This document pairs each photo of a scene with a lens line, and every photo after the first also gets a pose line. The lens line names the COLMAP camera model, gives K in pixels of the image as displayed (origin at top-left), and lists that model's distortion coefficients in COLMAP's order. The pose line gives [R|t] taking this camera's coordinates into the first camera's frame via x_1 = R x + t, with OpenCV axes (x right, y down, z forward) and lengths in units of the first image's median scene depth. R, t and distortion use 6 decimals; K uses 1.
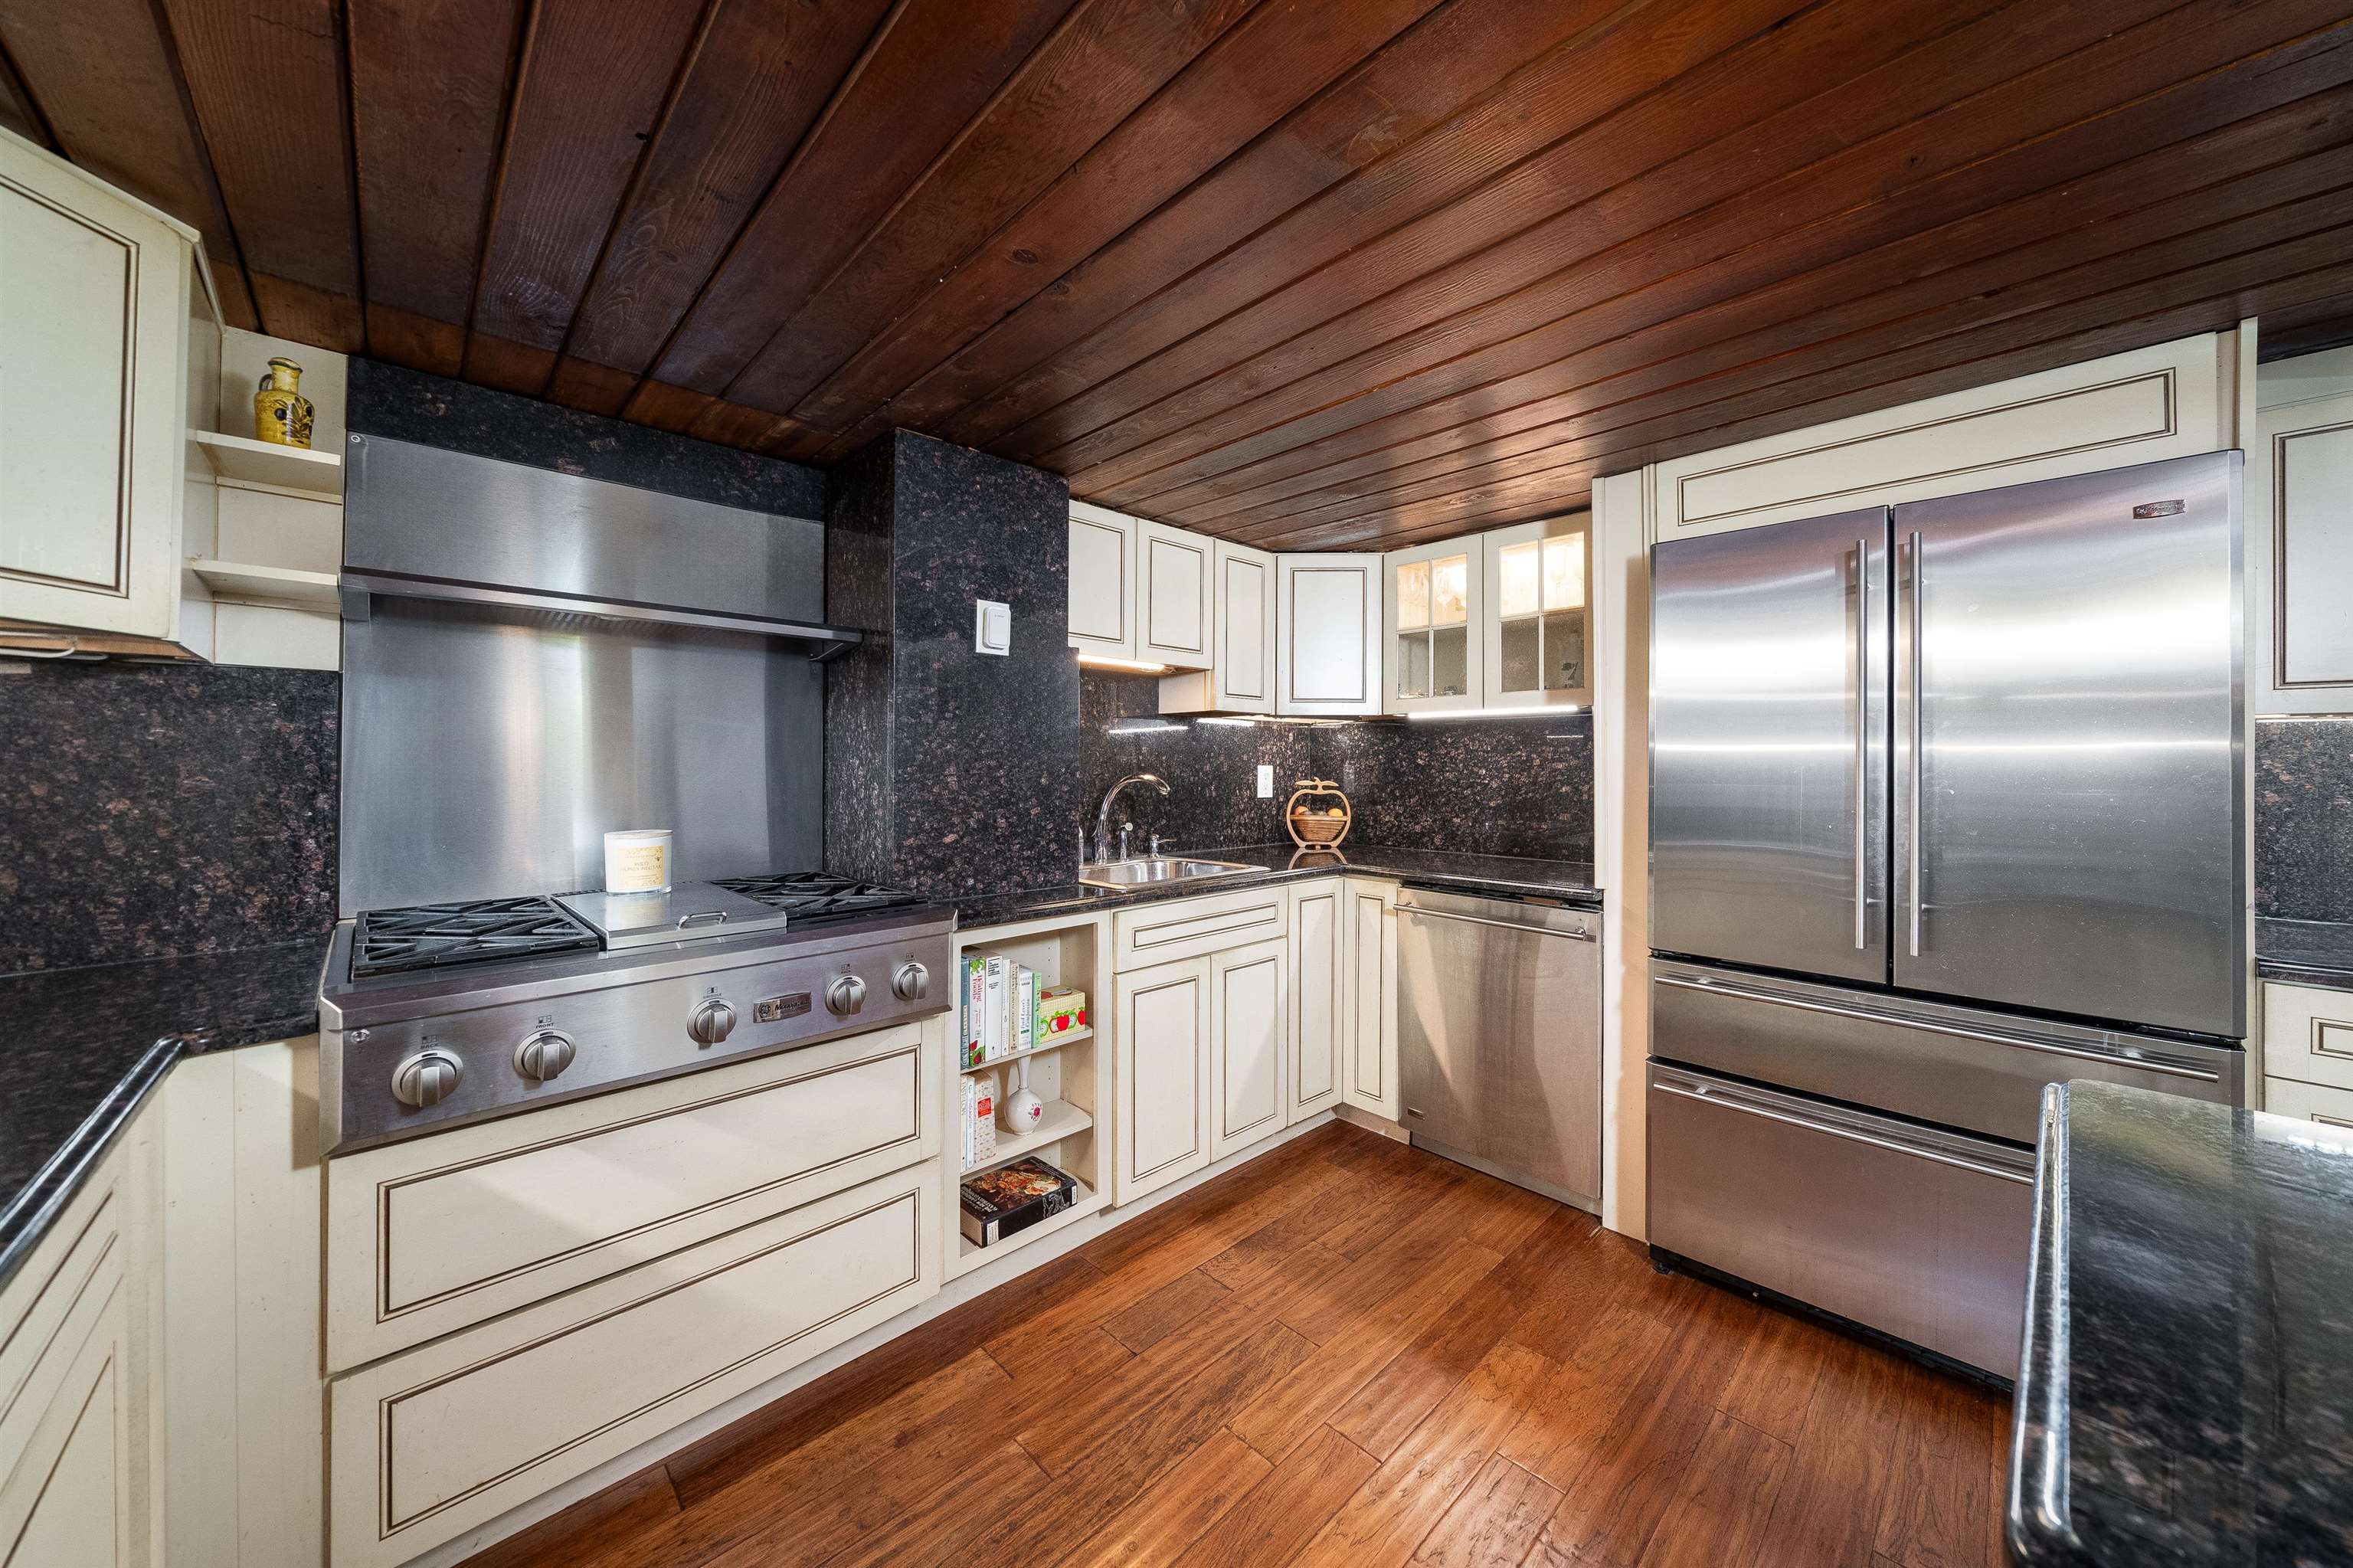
lens RADIAL K [[816.1, 0, 1168.6], [0, 816.1, 756.9], [0, 0, 1]] dist [-0.007779, 0.000002]
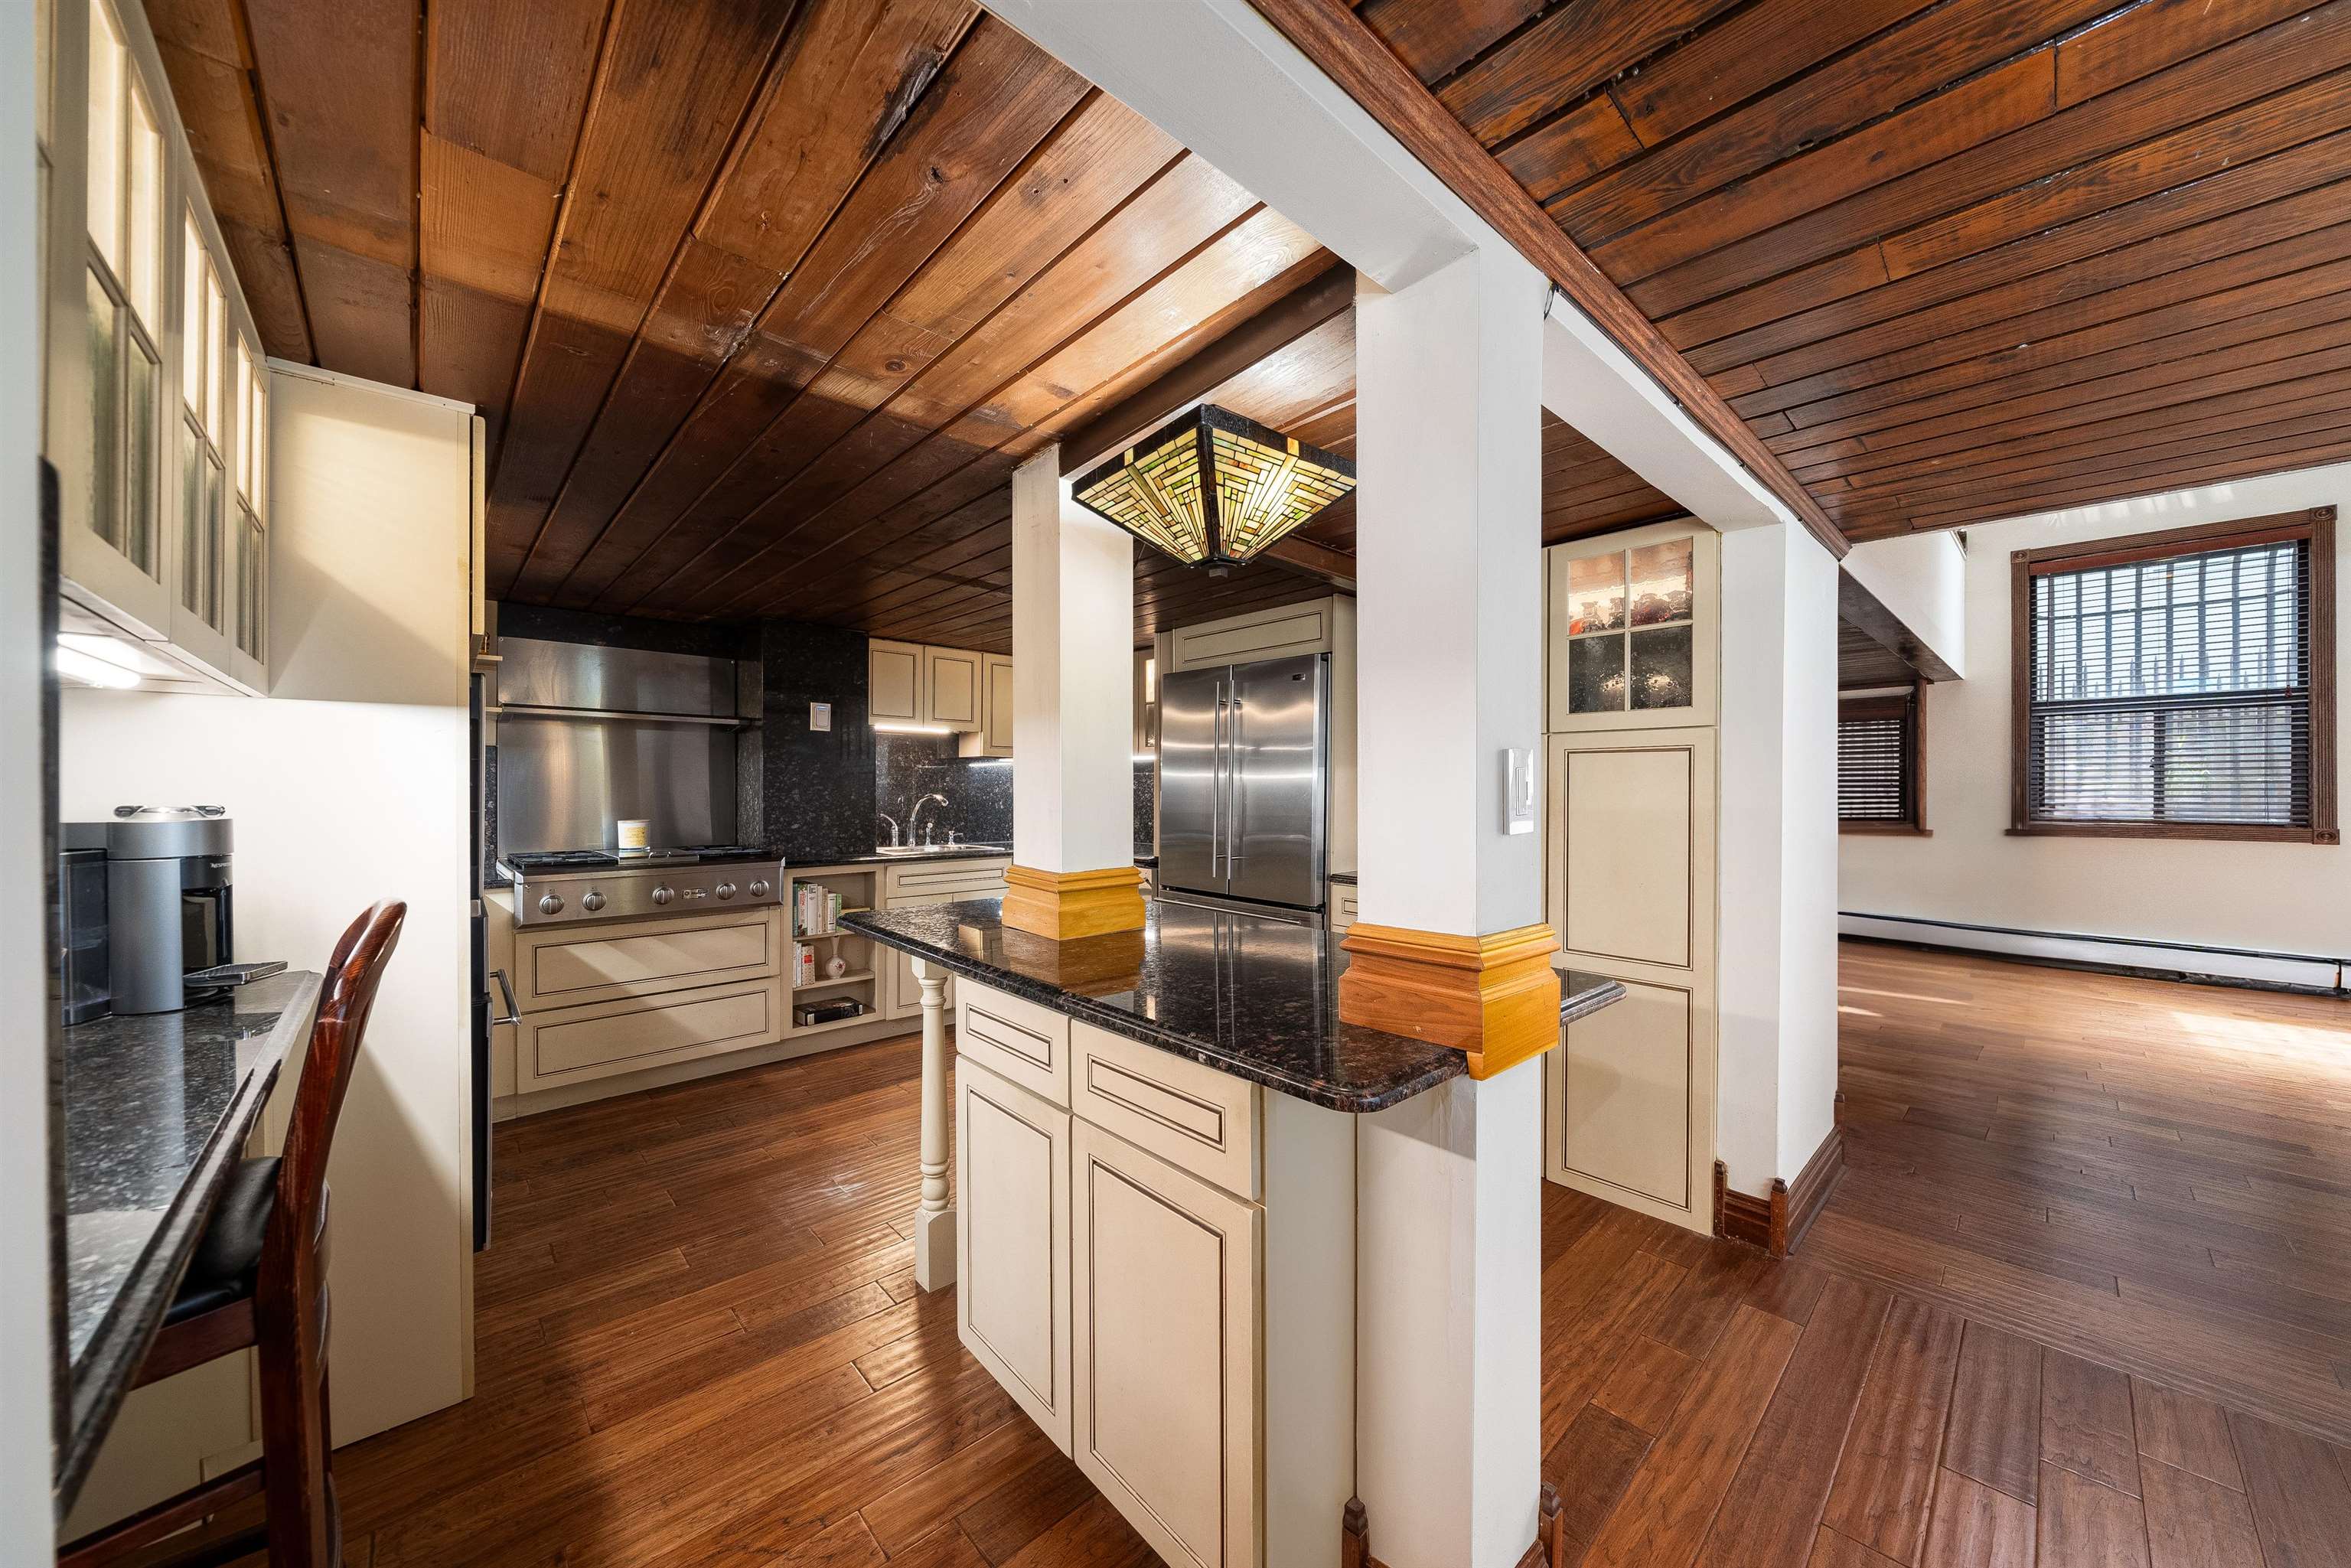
lens RADIAL K [[827.4, 0, 1196.1], [0, 827.4, 789.9], [0, 0, 1]] dist [-0.009656, 0.005302]
pose [[0.999999, -0.000458, -0.001423, 0.700389], [0.000475, 0.999923, 0.012437, -0.011788], [0.001417, -0.012437, 0.999922, -0.981396]]
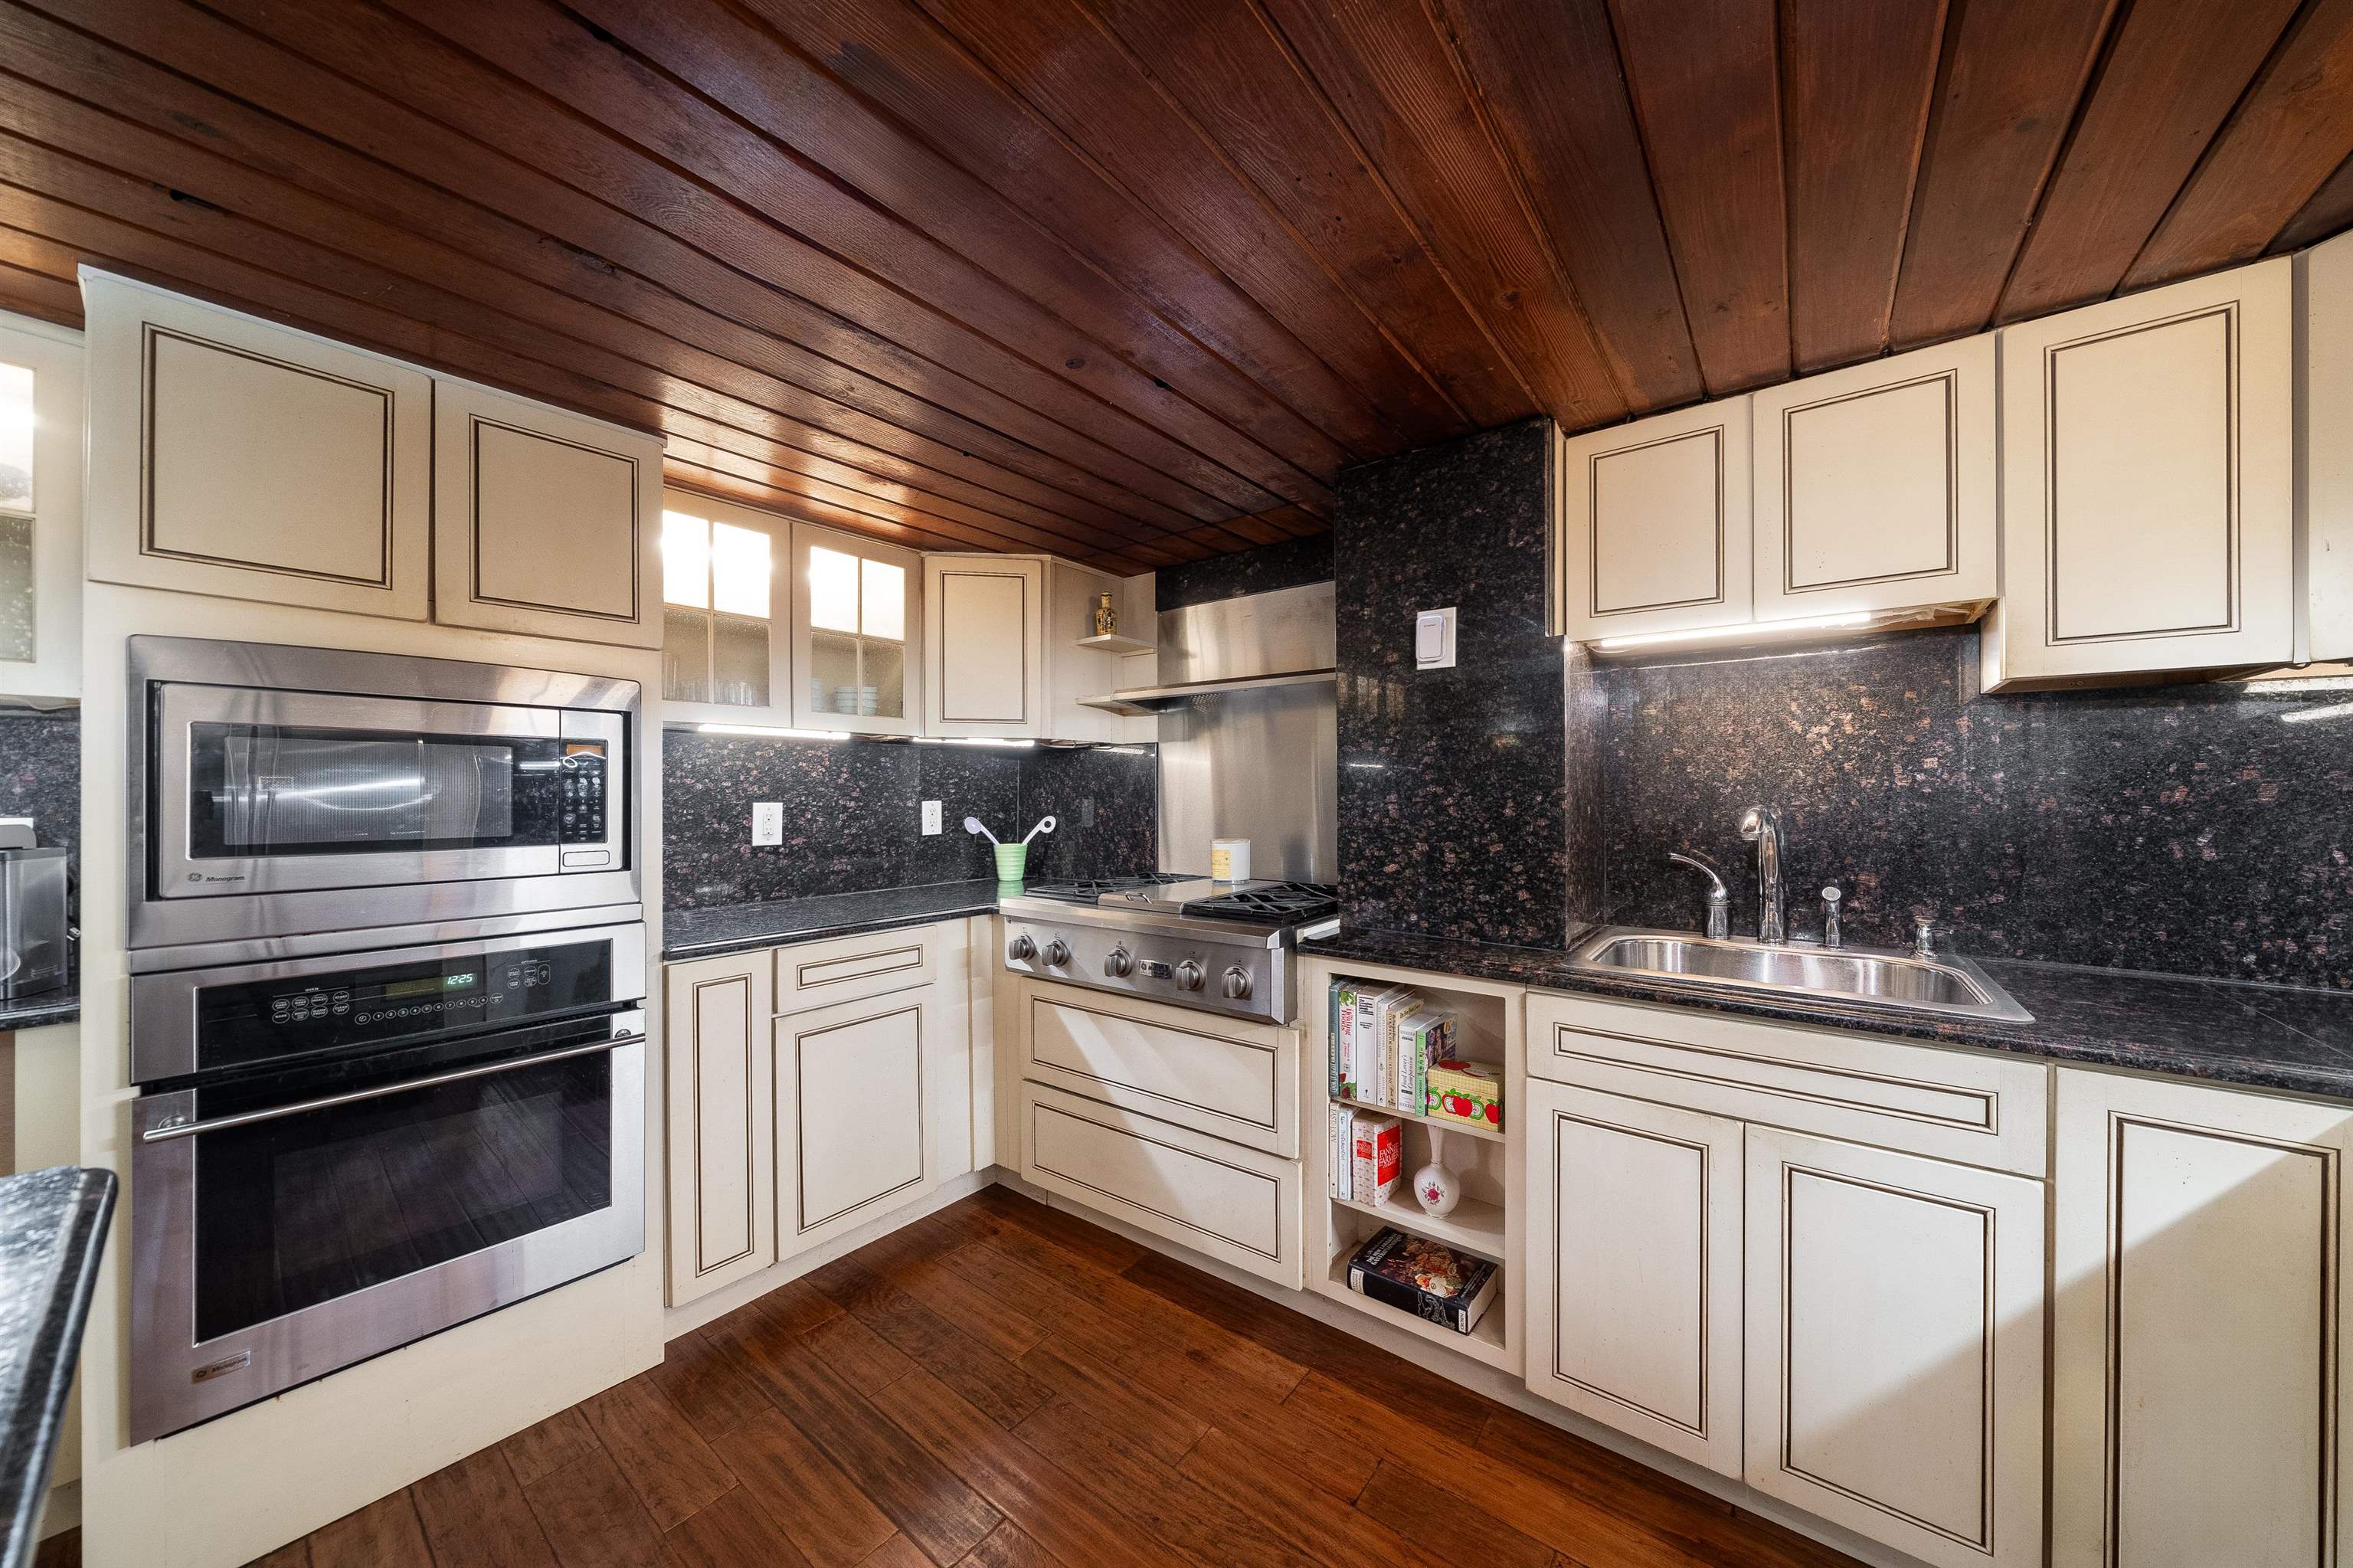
lens RADIAL K [[799.9, 0, 1191.1], [0, 799.9, 791.5], [0, 0, 1]] dist [-0.007311, 0.000043]
pose [[0.154808, -0.001798, -0.987943, 0.640187], [0.013729, 0.999906, 0.000332, 0.005454], [0.987849, -0.013615, 0.154818, 0.627969]]
